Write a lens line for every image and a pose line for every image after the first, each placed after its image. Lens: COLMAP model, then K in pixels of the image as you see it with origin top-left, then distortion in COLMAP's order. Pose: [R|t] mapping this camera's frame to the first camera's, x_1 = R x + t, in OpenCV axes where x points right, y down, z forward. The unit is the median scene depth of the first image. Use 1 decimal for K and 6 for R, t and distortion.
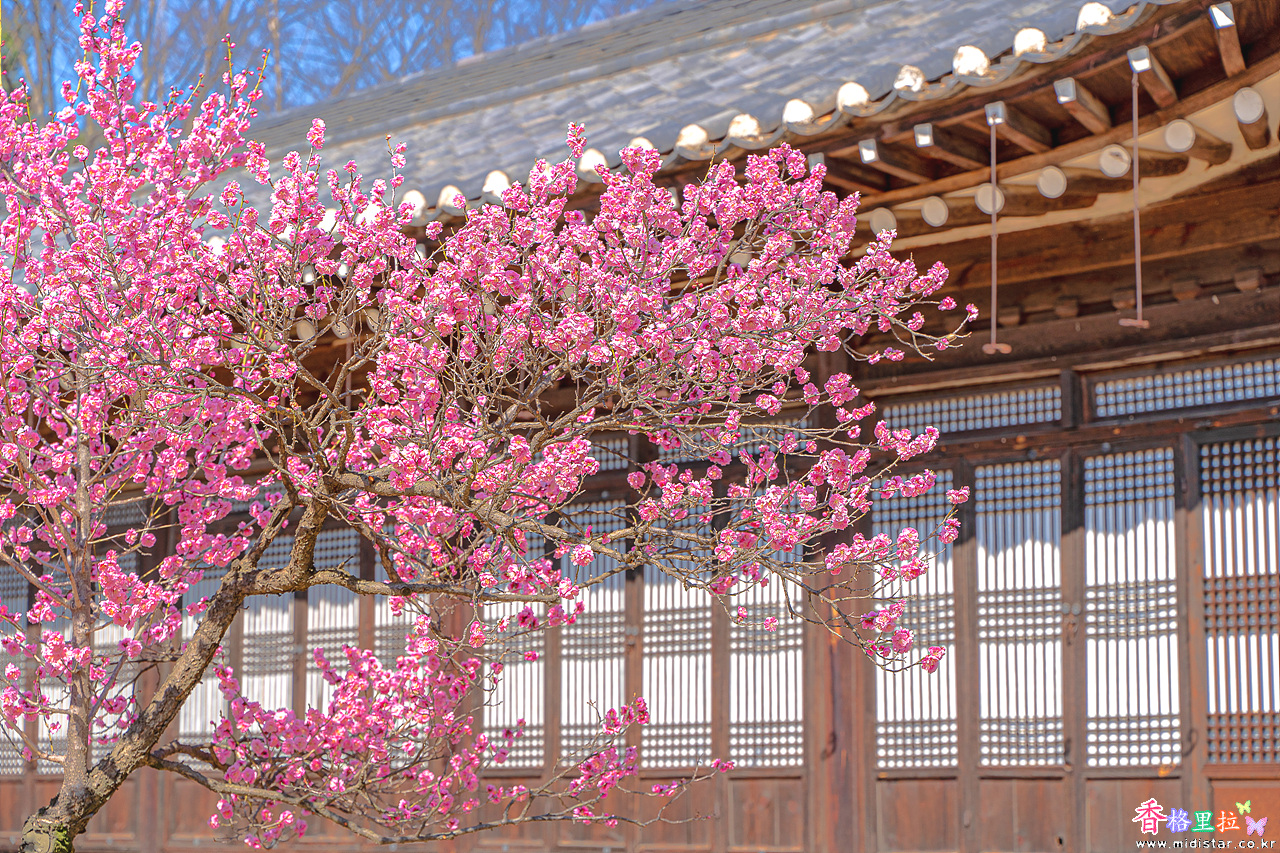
lens RADIAL K [[2676.3, 0, 632.4], [0, 2676.3, 424.7], [0, 0, 1]] dist [-0.020649, 0.000000]
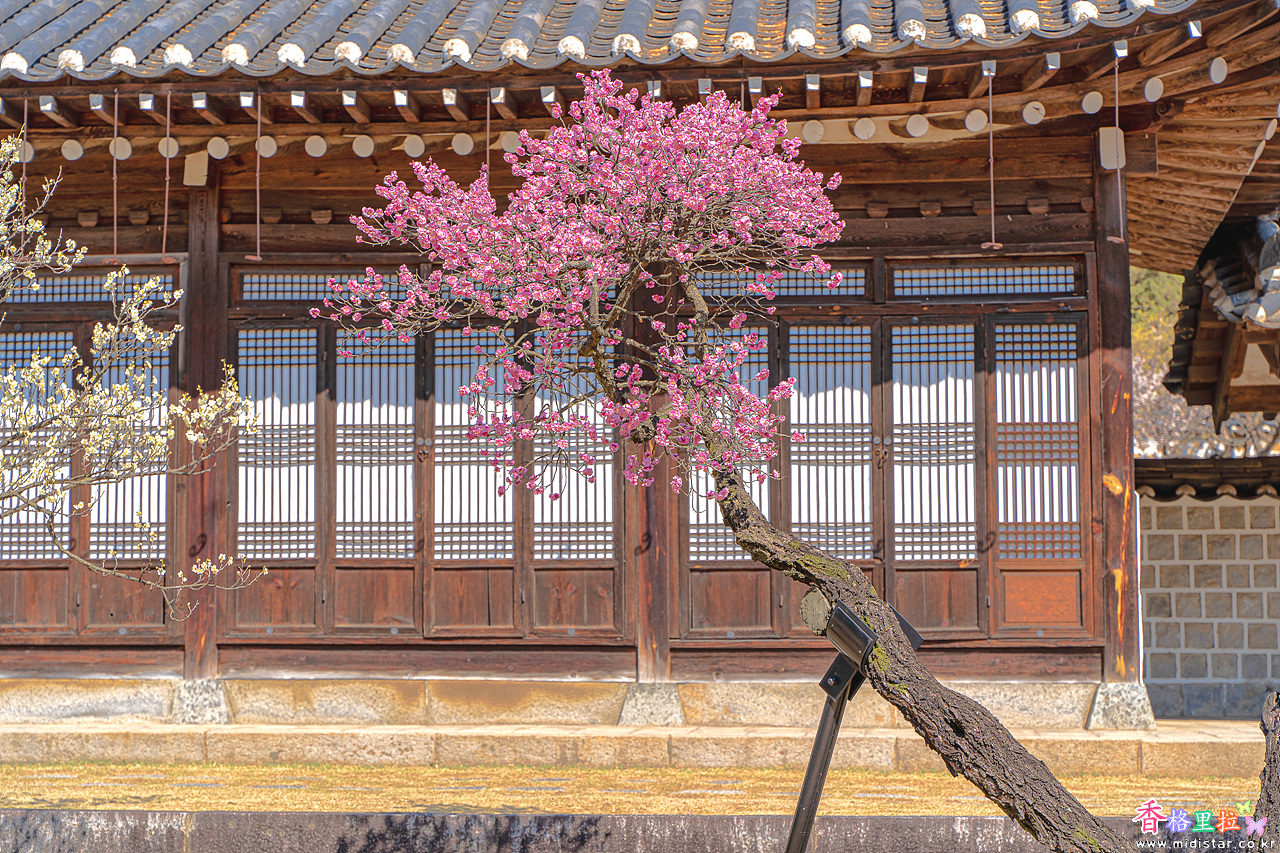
lens RADIAL K [[2676.3, 0, 639.9], [0, 2676.3, 469.2], [0, 0, 1]] dist [-0.020649, 0.000000]
pose [[0.792817, 0.035305, 0.608437, -0.749858], [-0.082731, 0.995314, 0.050048, 0.027704], [-0.603819, -0.090016, 0.792023, 0.033566]]
